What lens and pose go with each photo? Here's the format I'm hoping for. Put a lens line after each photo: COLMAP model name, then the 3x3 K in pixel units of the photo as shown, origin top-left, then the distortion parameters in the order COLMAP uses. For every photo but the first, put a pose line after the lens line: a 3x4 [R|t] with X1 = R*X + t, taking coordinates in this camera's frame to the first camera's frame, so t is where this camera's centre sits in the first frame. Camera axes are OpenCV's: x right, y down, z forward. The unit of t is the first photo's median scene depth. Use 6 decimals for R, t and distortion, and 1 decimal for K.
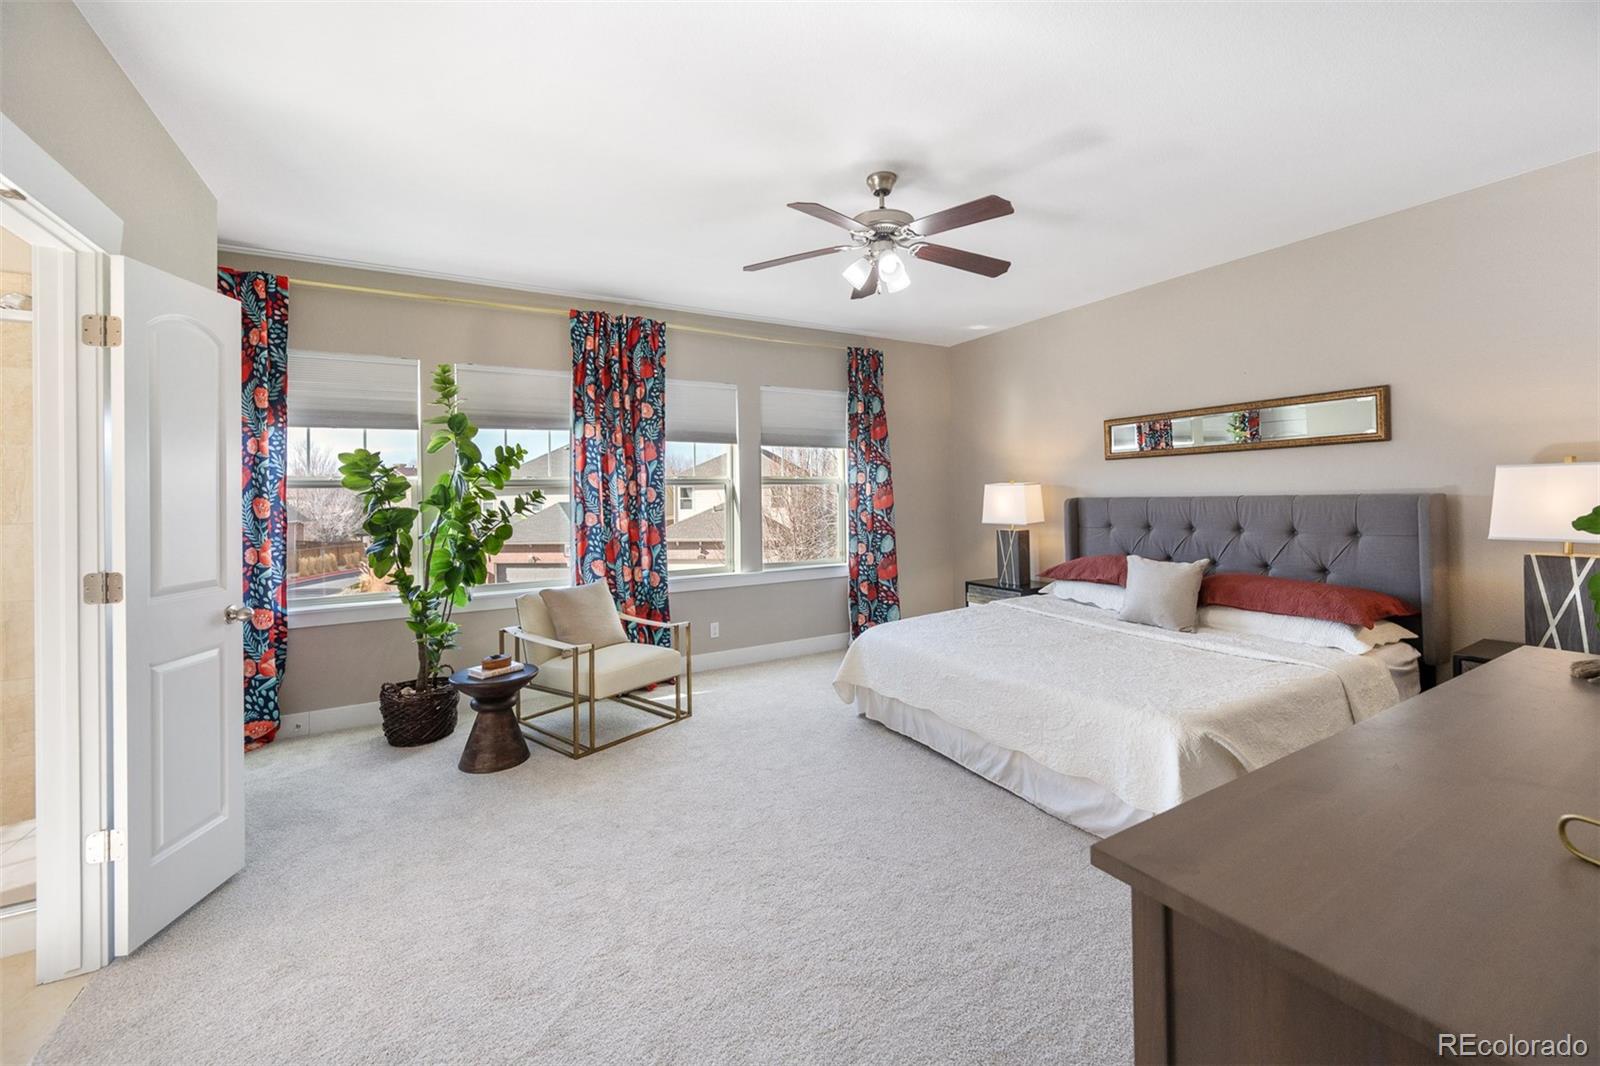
lens RADIAL K [[637.5, 0, 799.3], [0, 637.5, 491.2], [0, 0, 1]] dist [-0.004637, 0.001262]
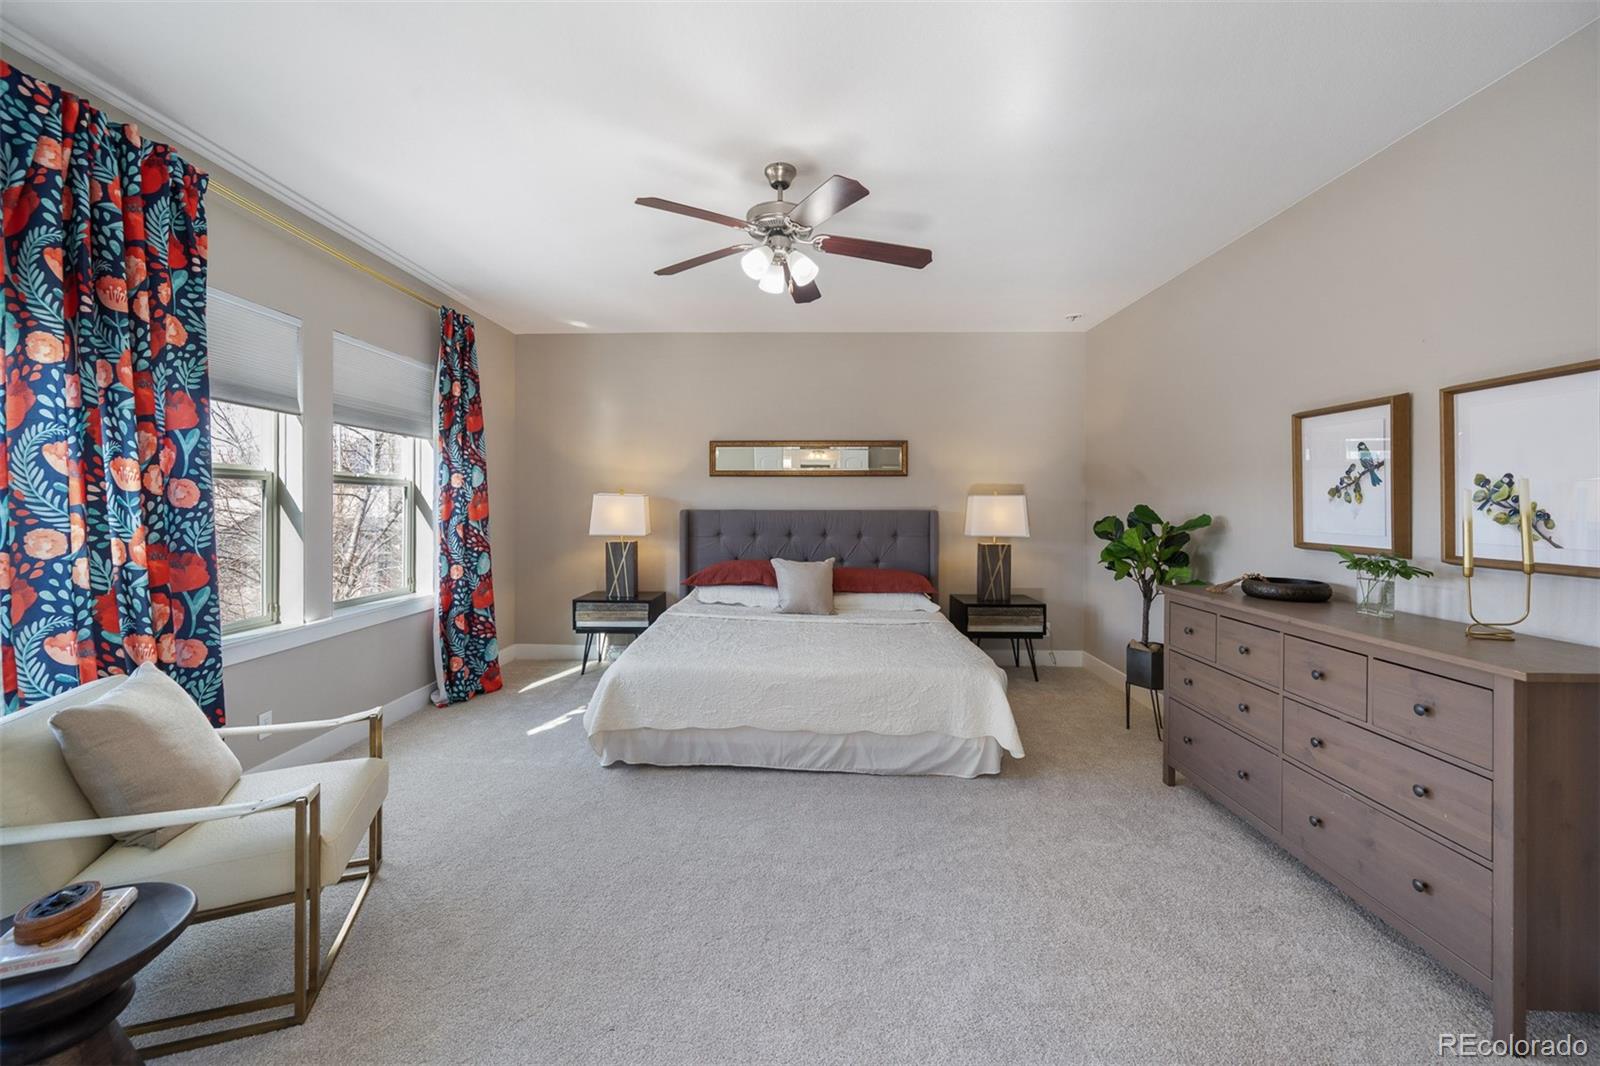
lens RADIAL K [[637.5, 0, 782.3], [0, 637.5, 508.0], [0, 0, 1]] dist [-0.004637, 0.001262]
pose [[0.532212, 0.014566, 0.846486, -0.415171], [-0.021014, 0.999771, -0.003992, 0.009256], [-0.846350, -0.015664, 0.532396, 0.305543]]
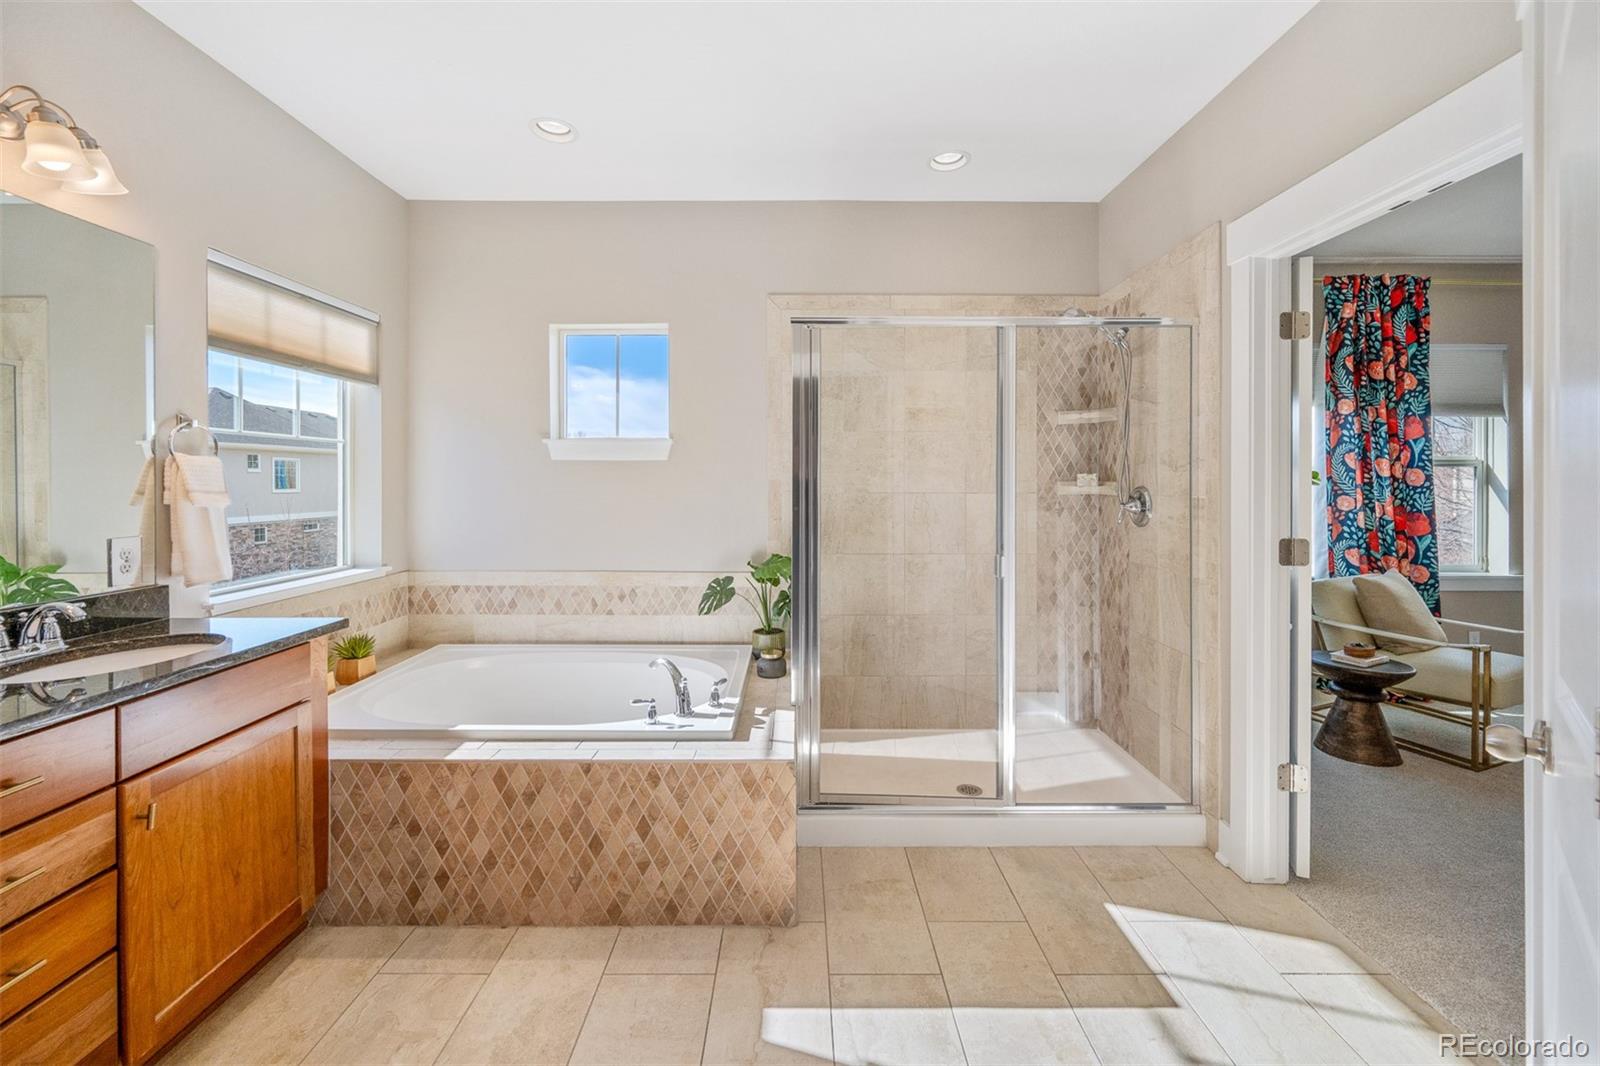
lens RADIAL K [[637.5, 0, 806.9], [0, 637.5, 482.9], [0, 0, 1]] dist [-0.004637, 0.001262]
pose [[0.867301, 0.017040, -0.497493, -0.525225], [-0.010245, 0.999813, 0.016386, 0.007632], [0.497679, -0.009115, 0.867313, -0.173237]]
